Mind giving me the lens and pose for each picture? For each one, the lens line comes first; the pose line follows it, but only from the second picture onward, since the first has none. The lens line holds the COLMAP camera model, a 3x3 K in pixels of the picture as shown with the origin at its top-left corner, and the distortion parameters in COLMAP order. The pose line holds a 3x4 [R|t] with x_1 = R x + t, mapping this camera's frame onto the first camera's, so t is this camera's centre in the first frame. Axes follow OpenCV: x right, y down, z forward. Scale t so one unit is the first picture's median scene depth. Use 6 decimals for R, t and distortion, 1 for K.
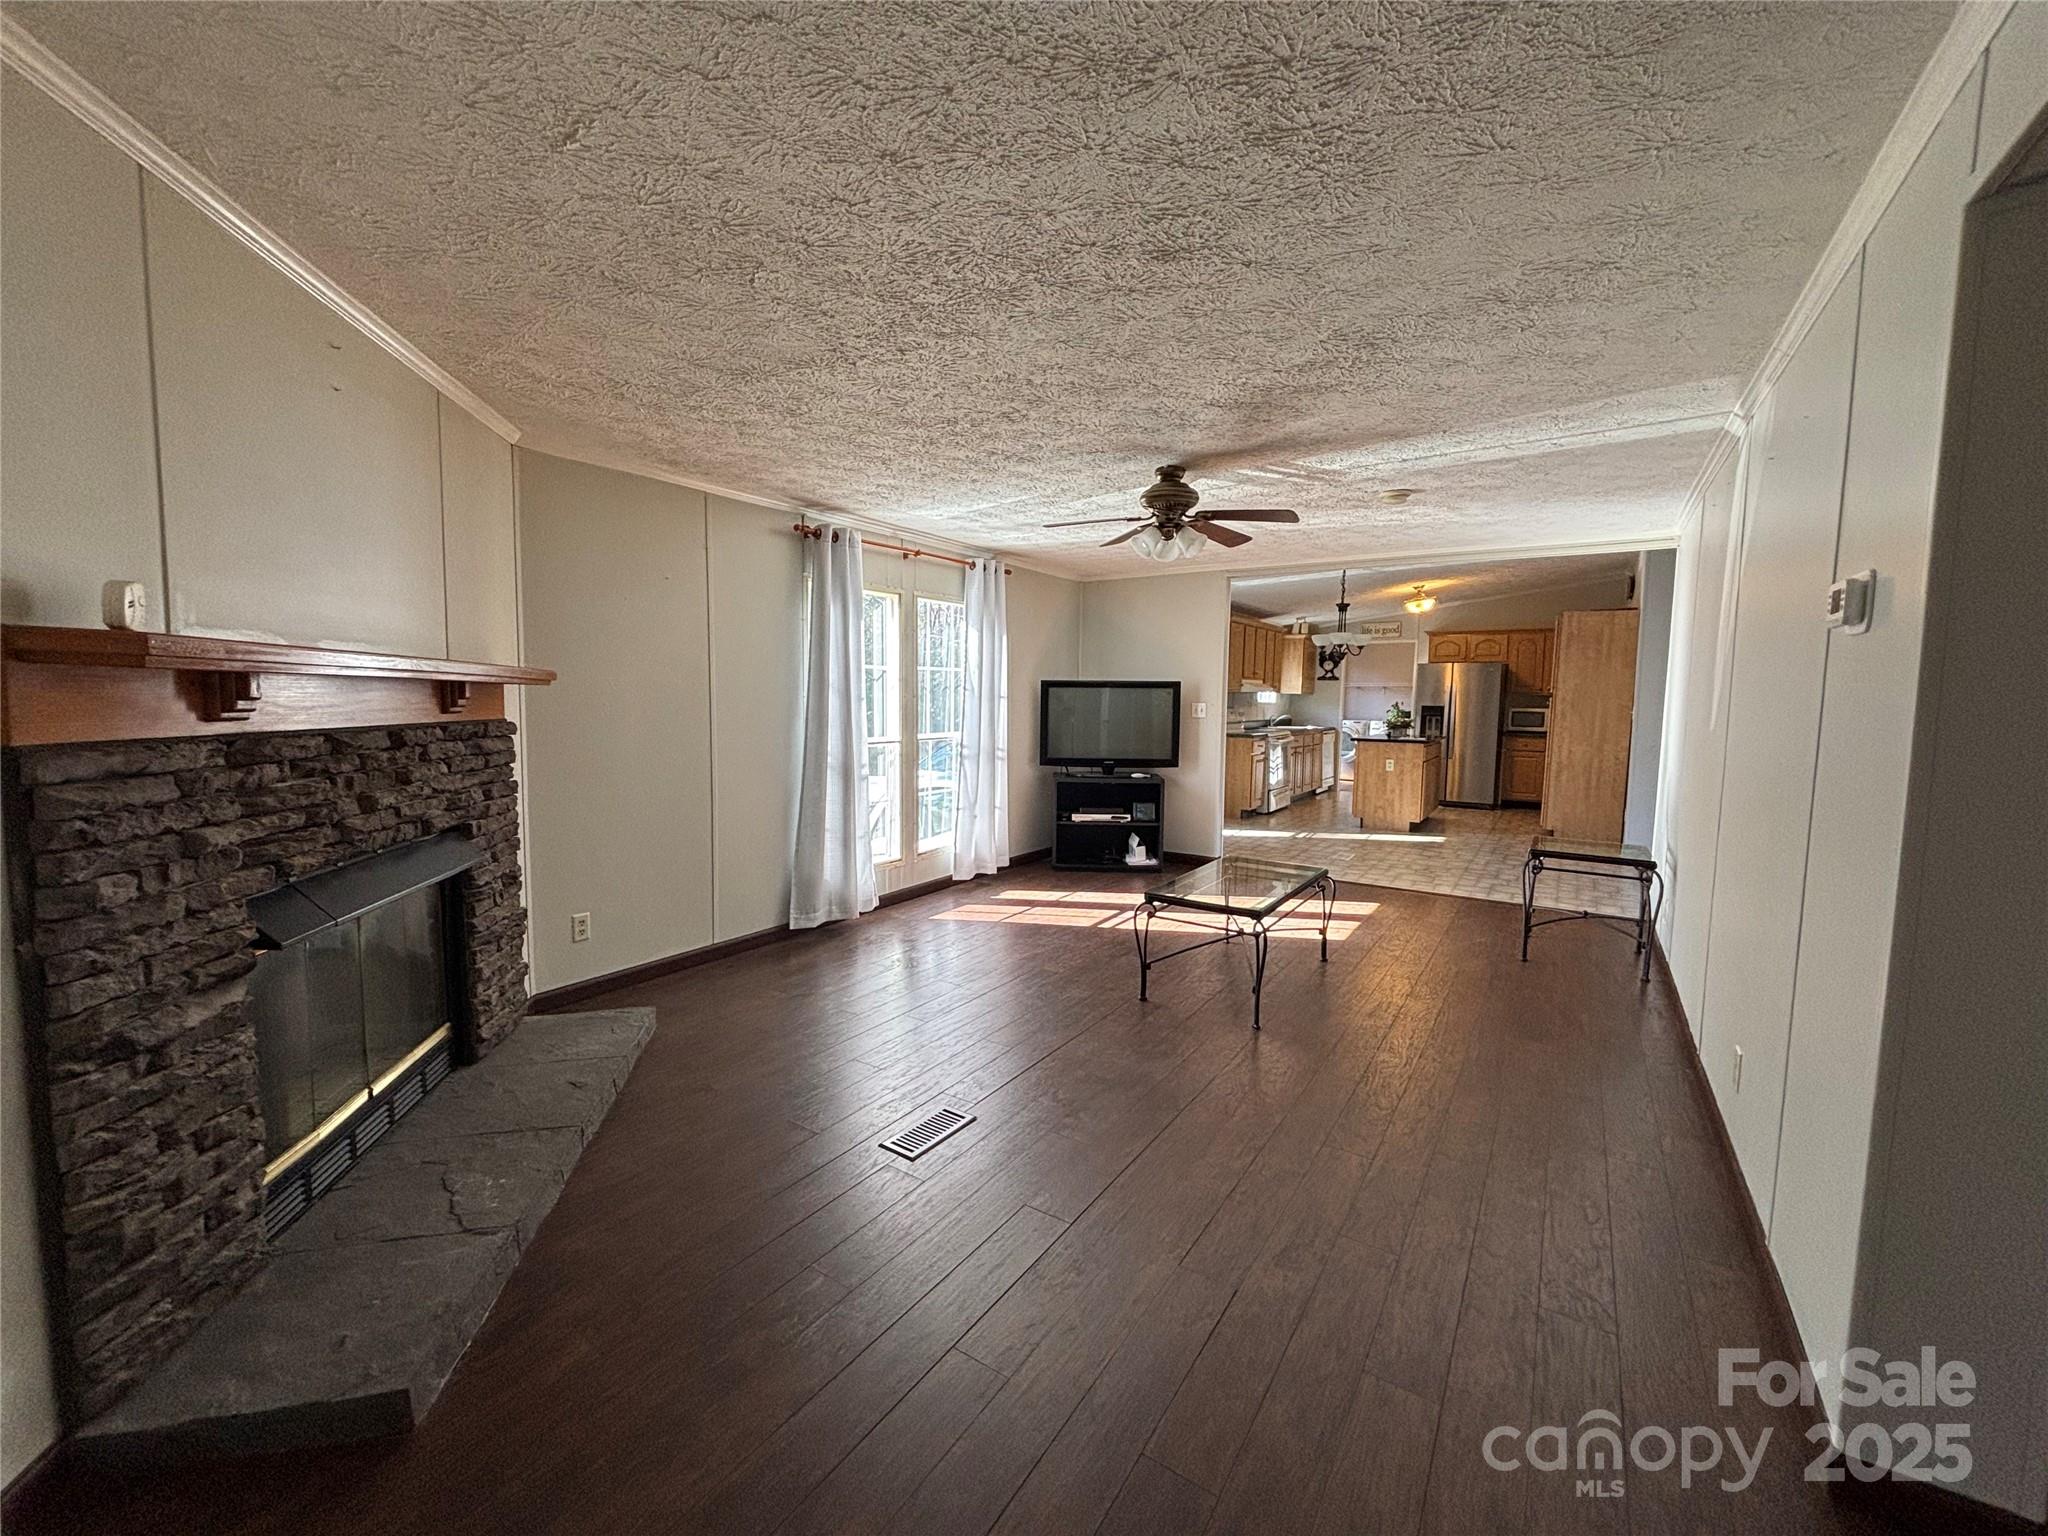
lens RADIAL K [[824.6, 0, 1026.1], [0, 824.6, 767.5], [0, 0, 1]] dist [0.002264, -0.001837]
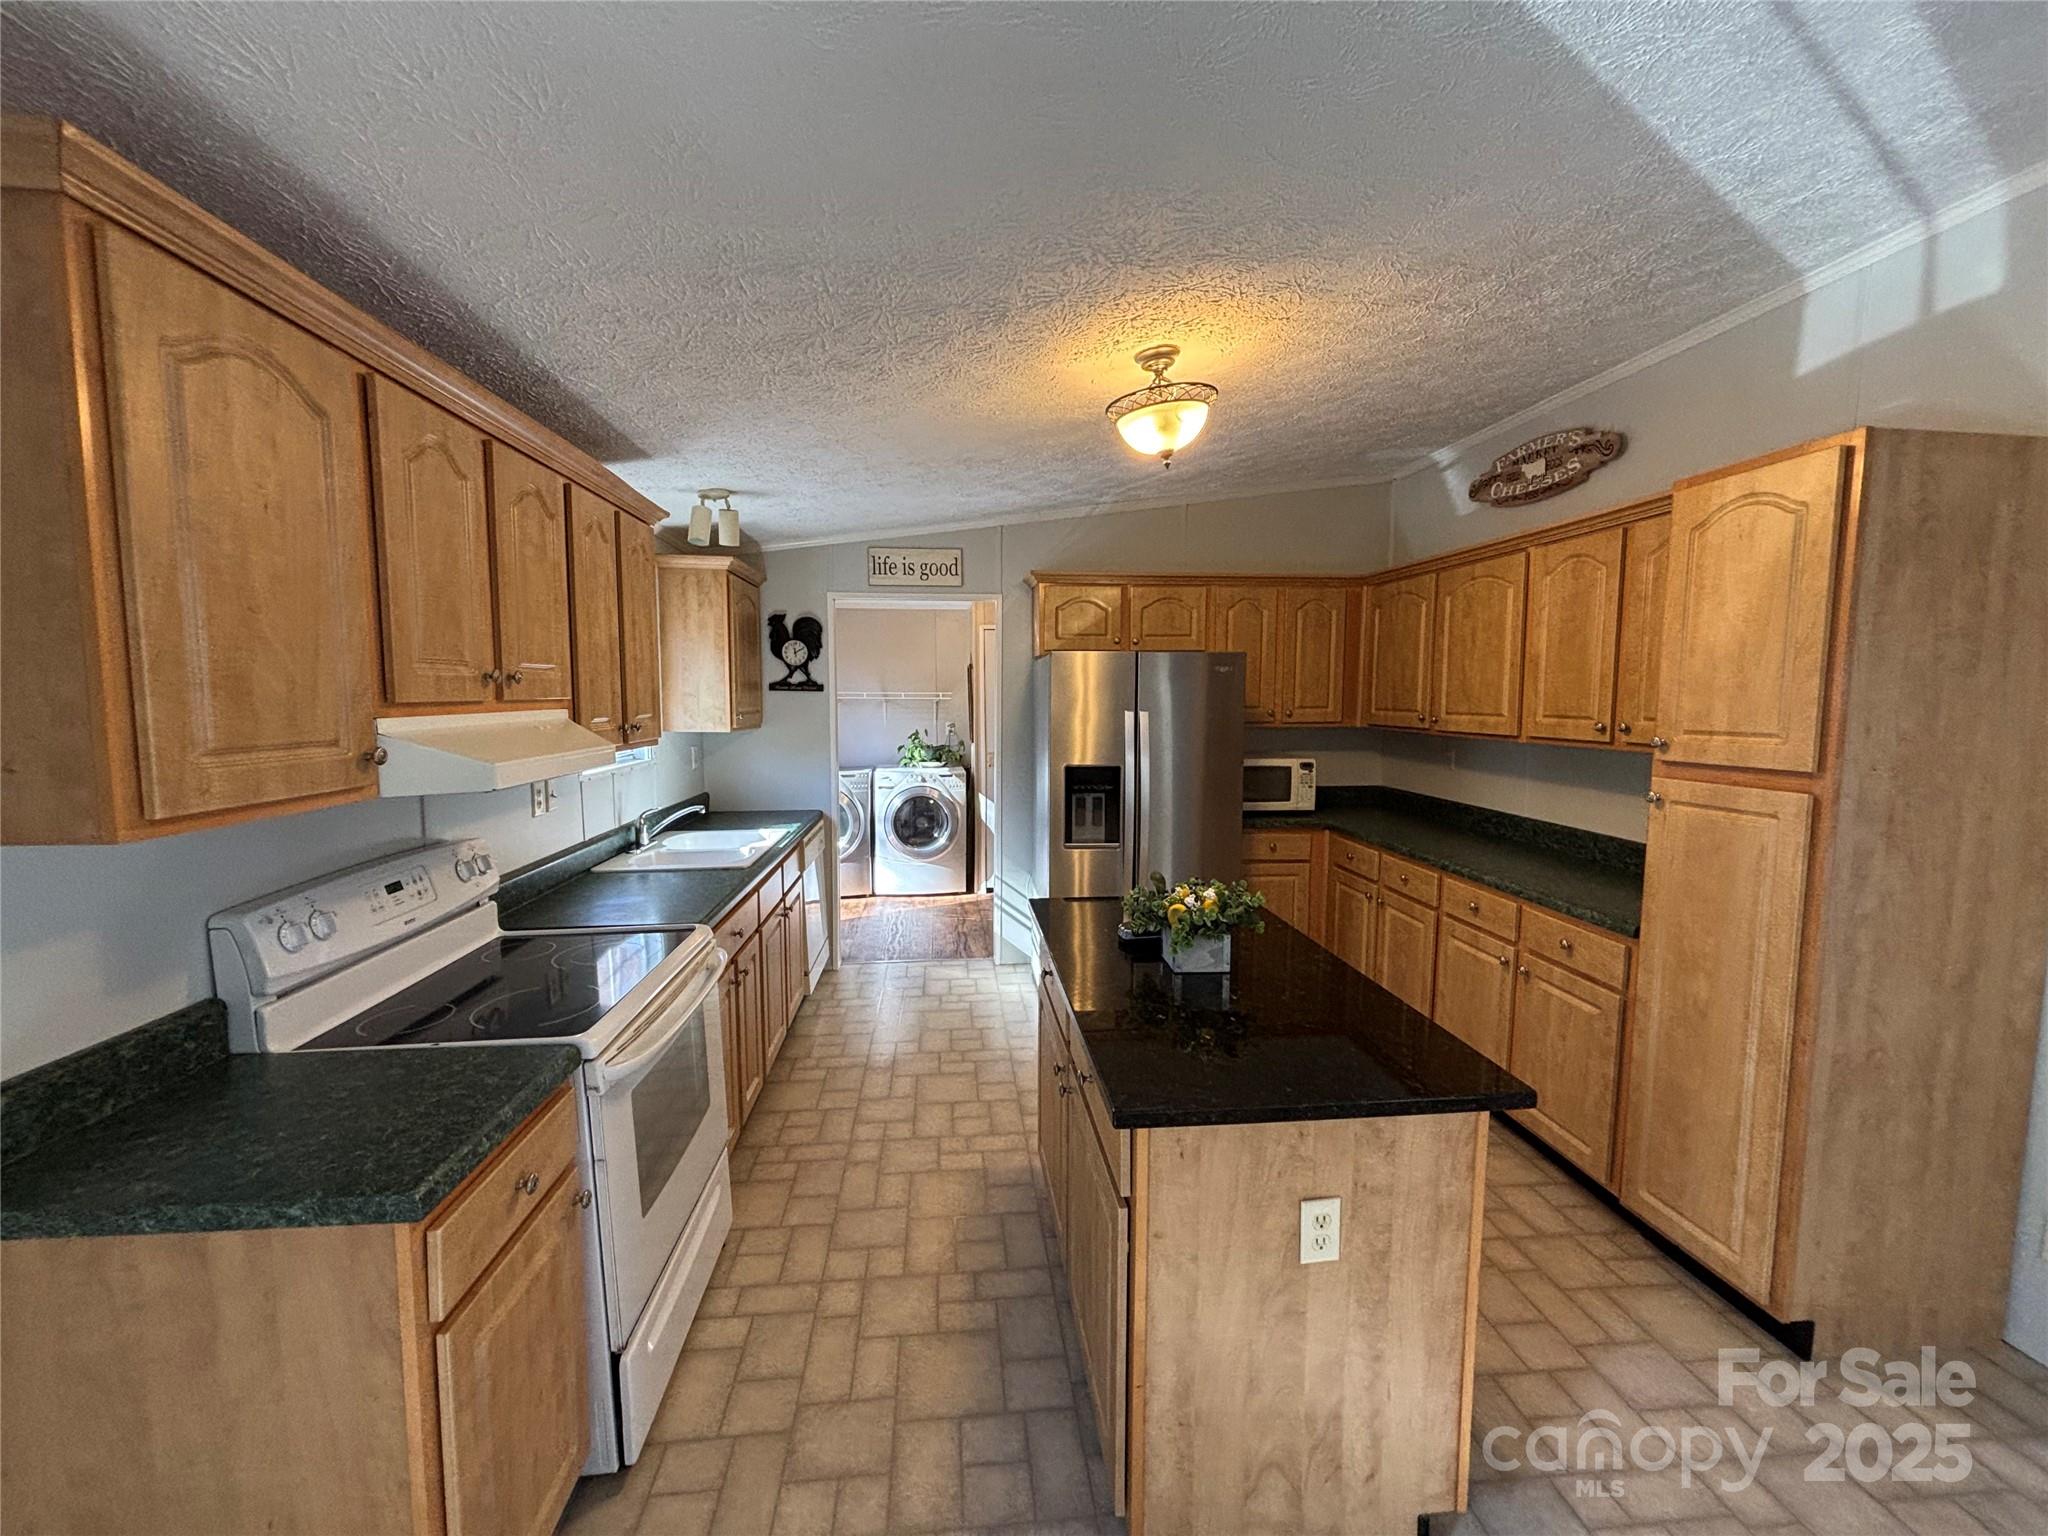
lens RADIAL K [[824.6, 0, 1025.6], [0, 824.6, 766.2], [0, 0, 1]] dist [0.002264, -0.001837]
pose [[0.776541, -0.066887, 0.626506, 0.258429], [0.062360, 0.997626, 0.029215, -0.094296], [-0.626973, 0.016382, 0.778869, 0.795592]]
